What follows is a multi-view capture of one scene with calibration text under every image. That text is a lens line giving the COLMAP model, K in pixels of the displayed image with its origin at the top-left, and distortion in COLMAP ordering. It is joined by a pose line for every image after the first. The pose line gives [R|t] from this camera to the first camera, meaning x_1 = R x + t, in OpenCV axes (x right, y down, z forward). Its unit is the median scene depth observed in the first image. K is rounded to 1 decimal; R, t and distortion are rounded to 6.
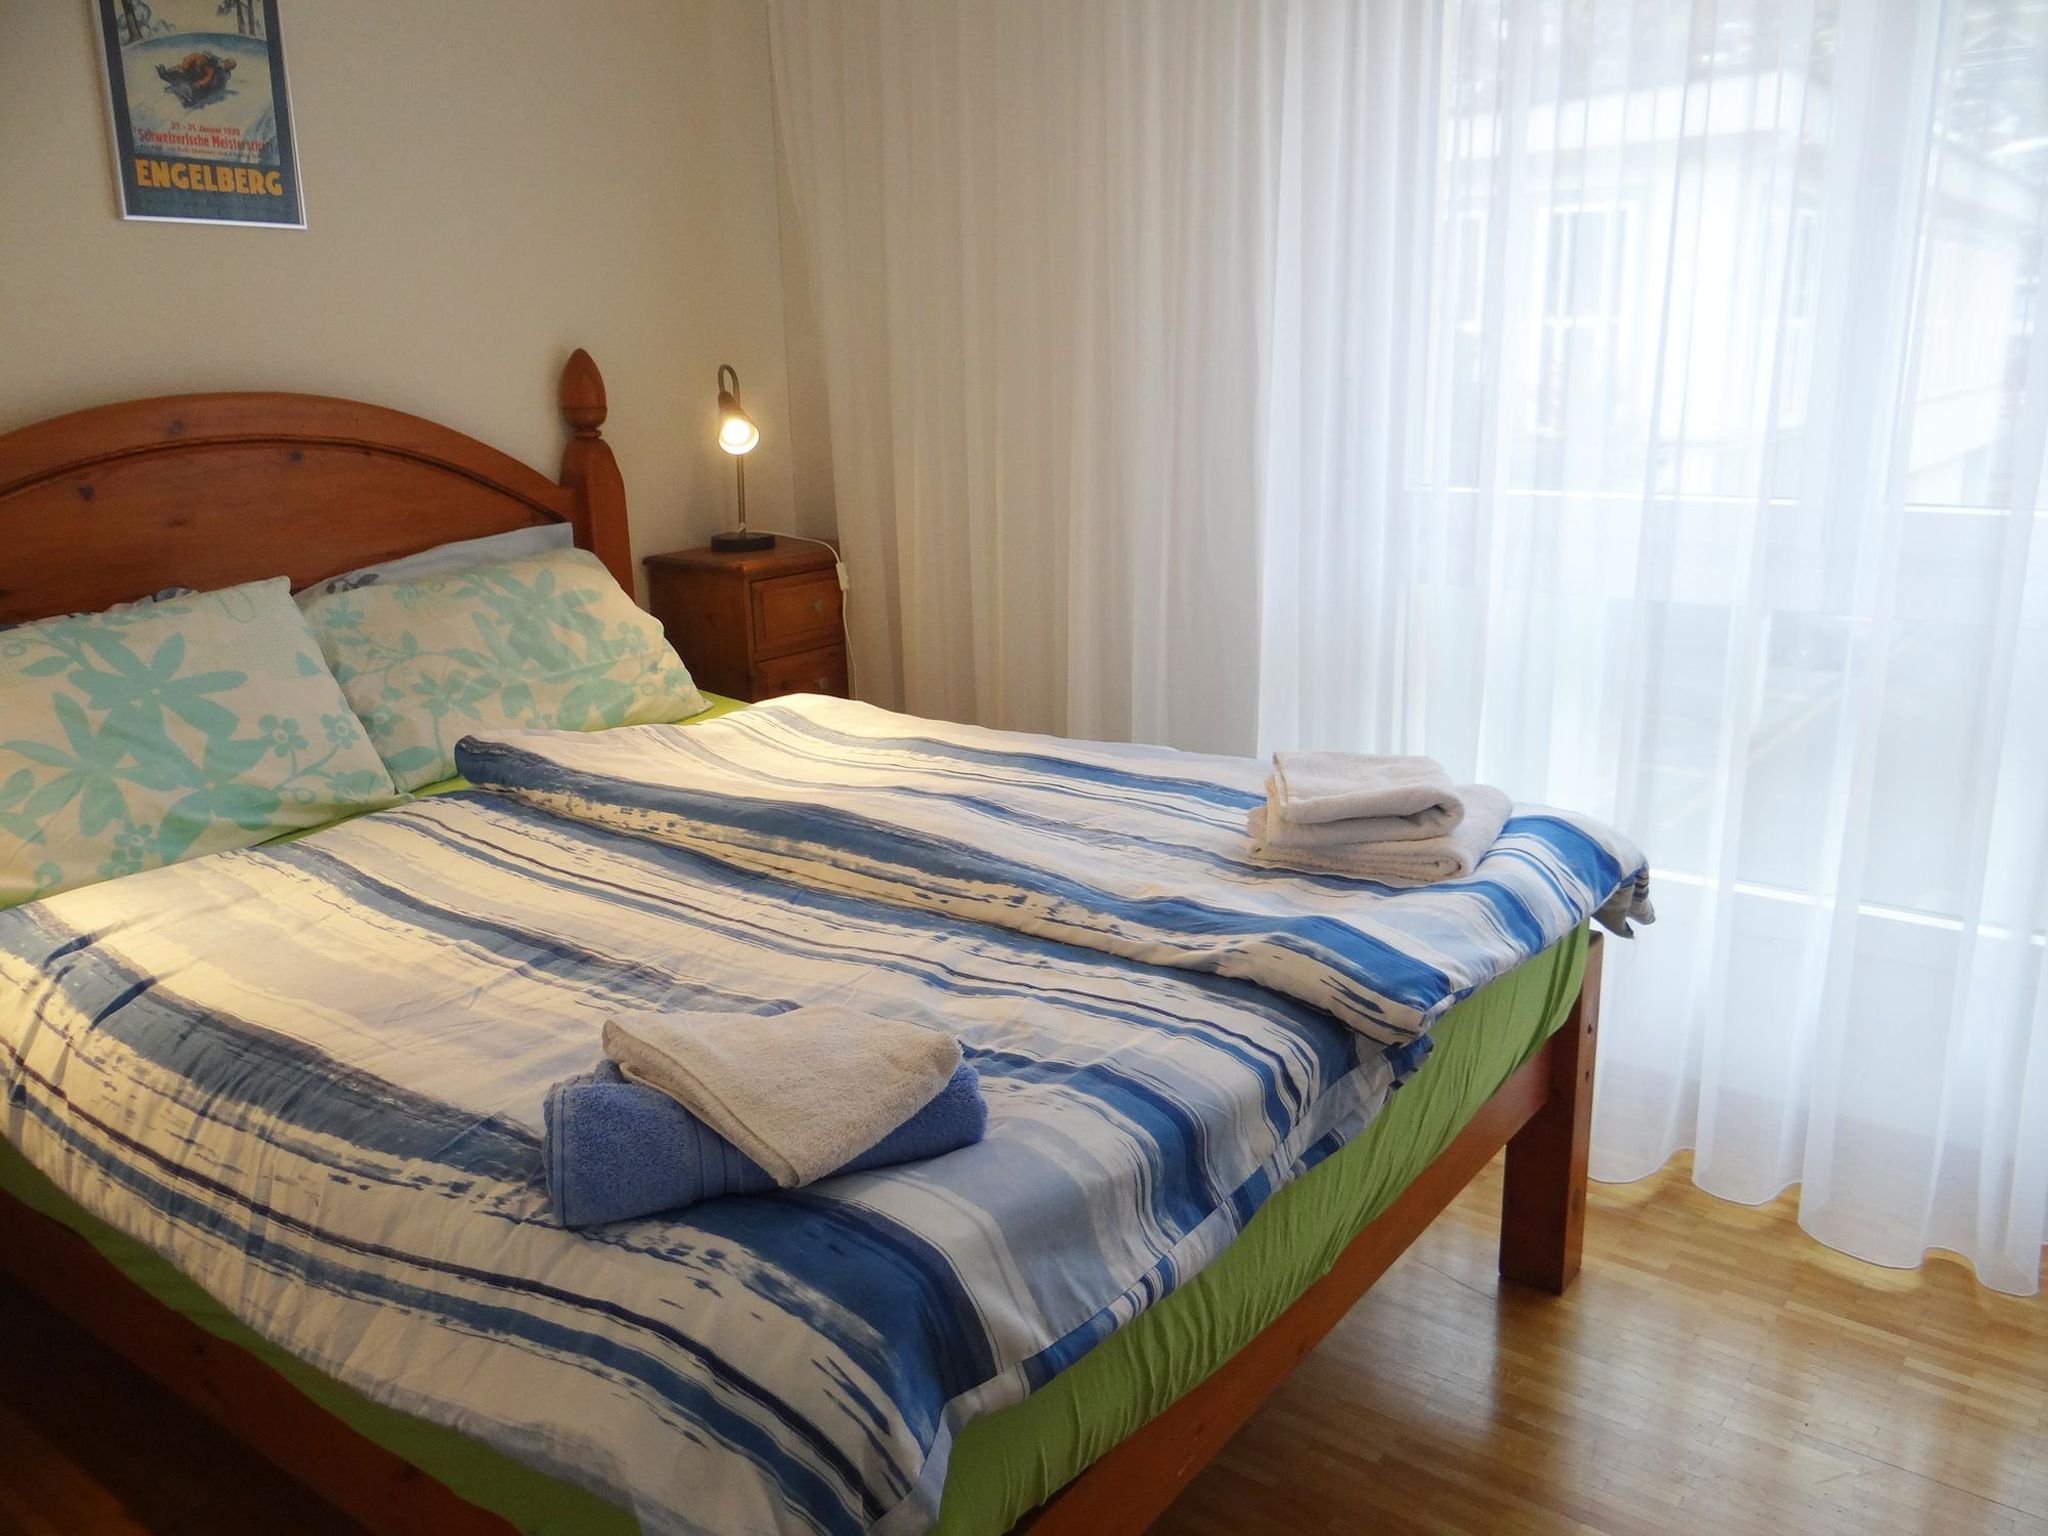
lens RADIAL K [[1633.0, 0, 1024.0], [0, 1633.0, 768.0], [0, 0, 1]] dist [-0.000052, 0.008454]
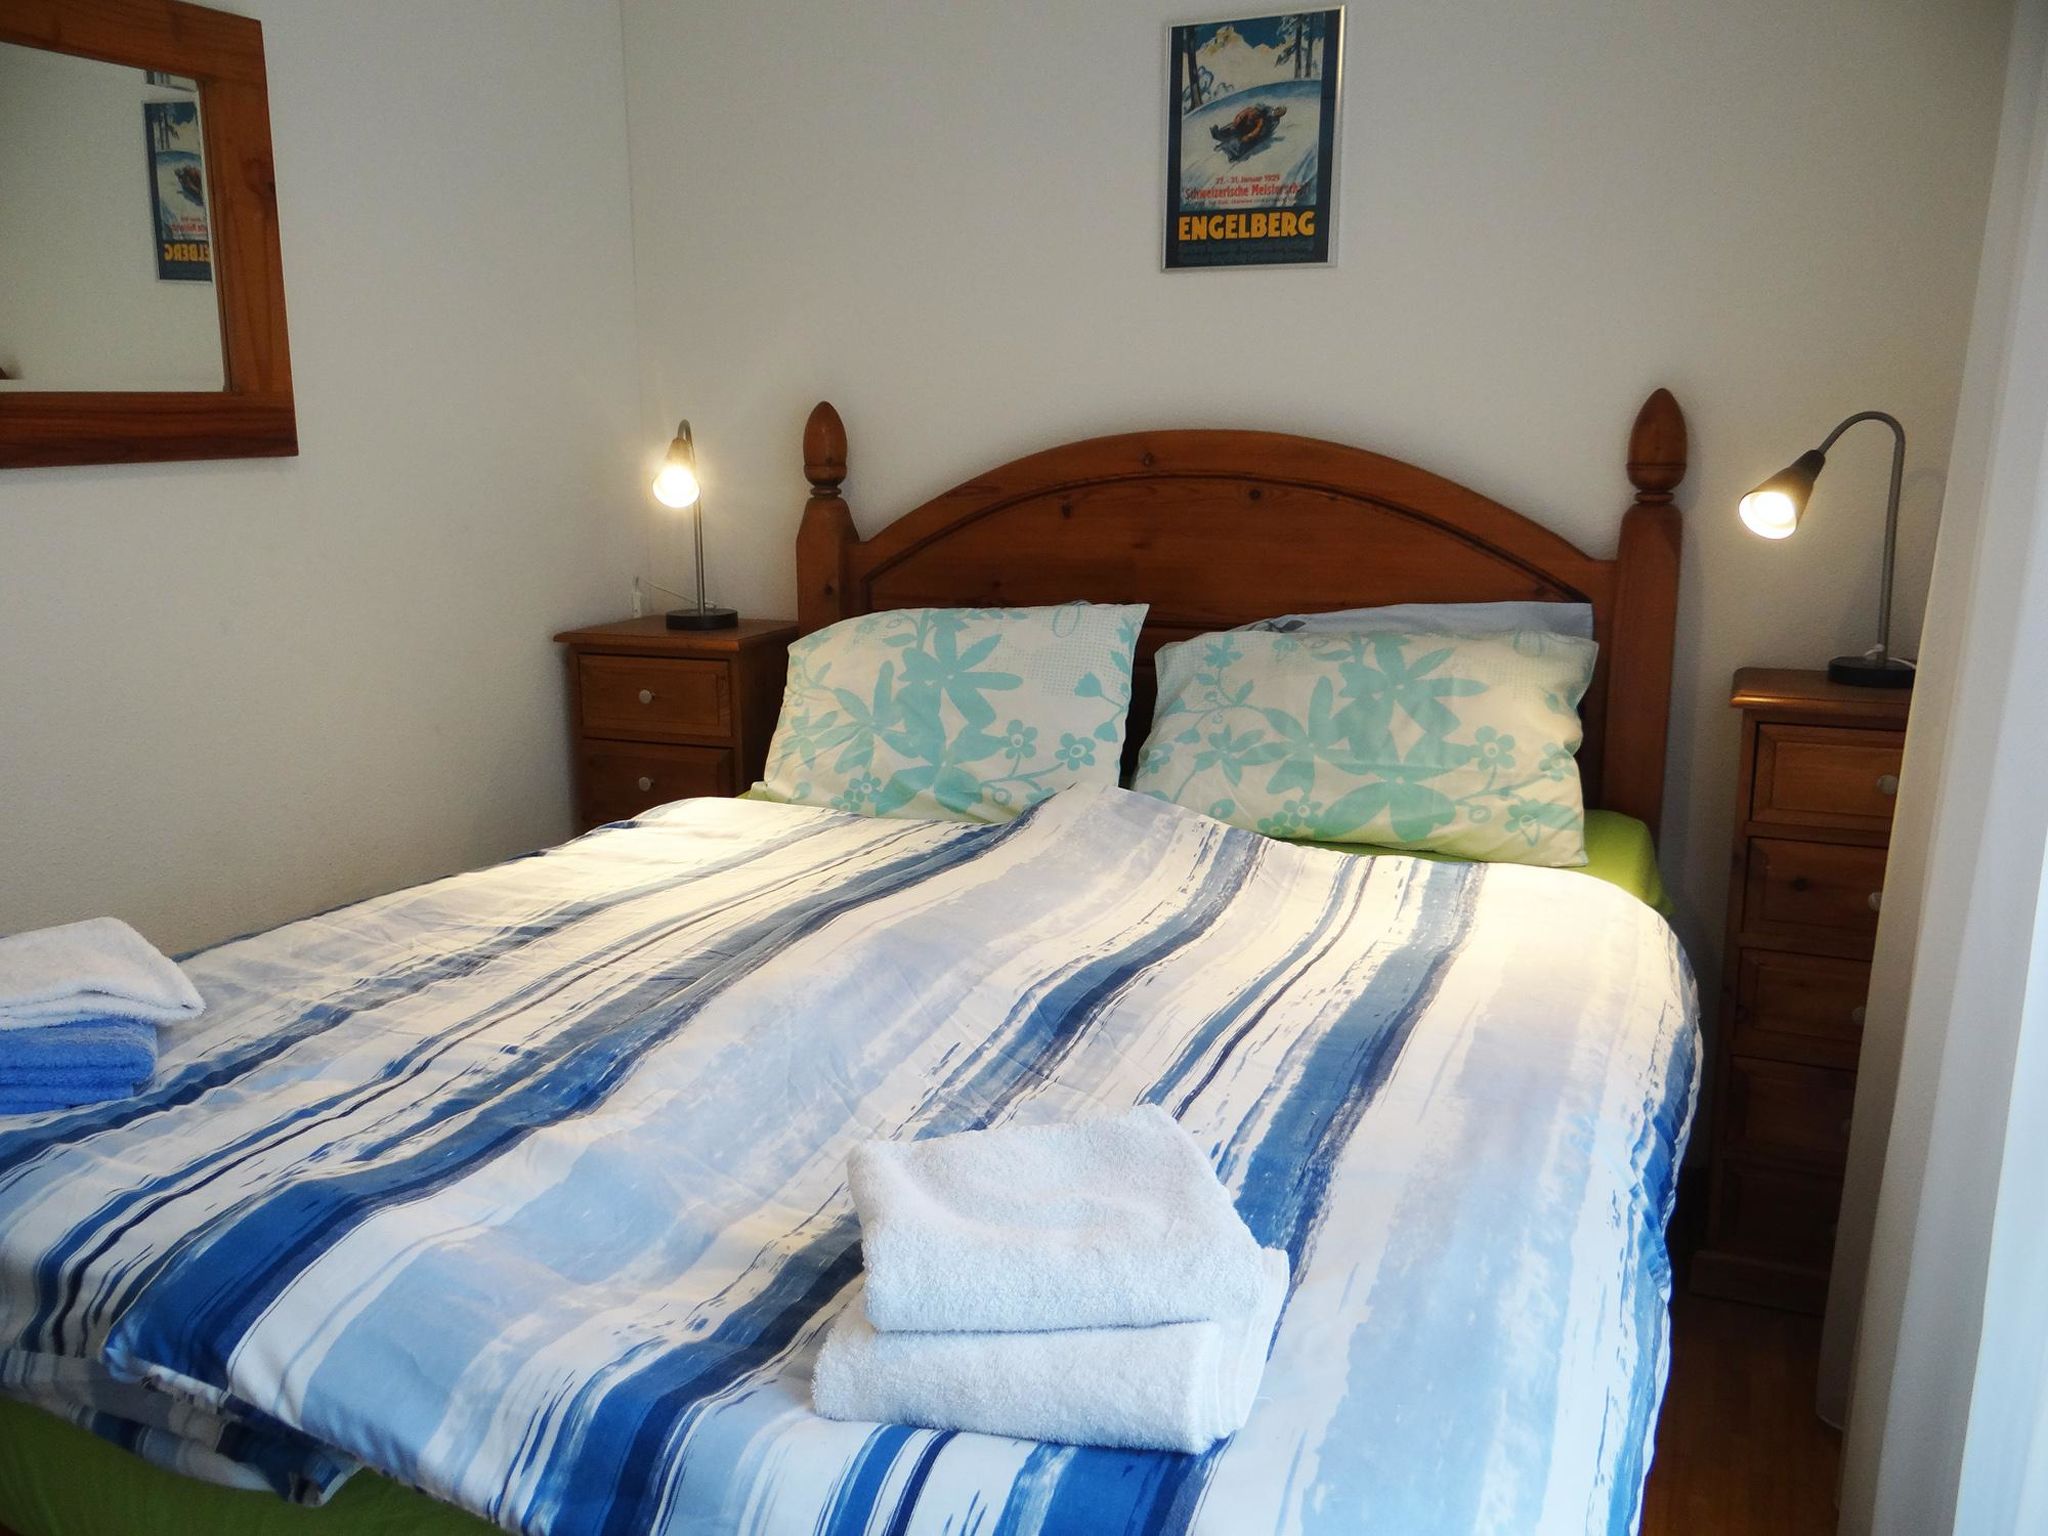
lens RADIAL K [[1633.0, 0, 1024.0], [0, 1633.0, 768.0], [0, 0, 1]] dist [-0.000052, 0.008454]
pose [[0.227653, 0.220481, -0.948453, 0.545339], [-0.243633, 0.955945, 0.163744, -0.169479], [0.942771, 0.193798, 0.271340, 0.663480]]
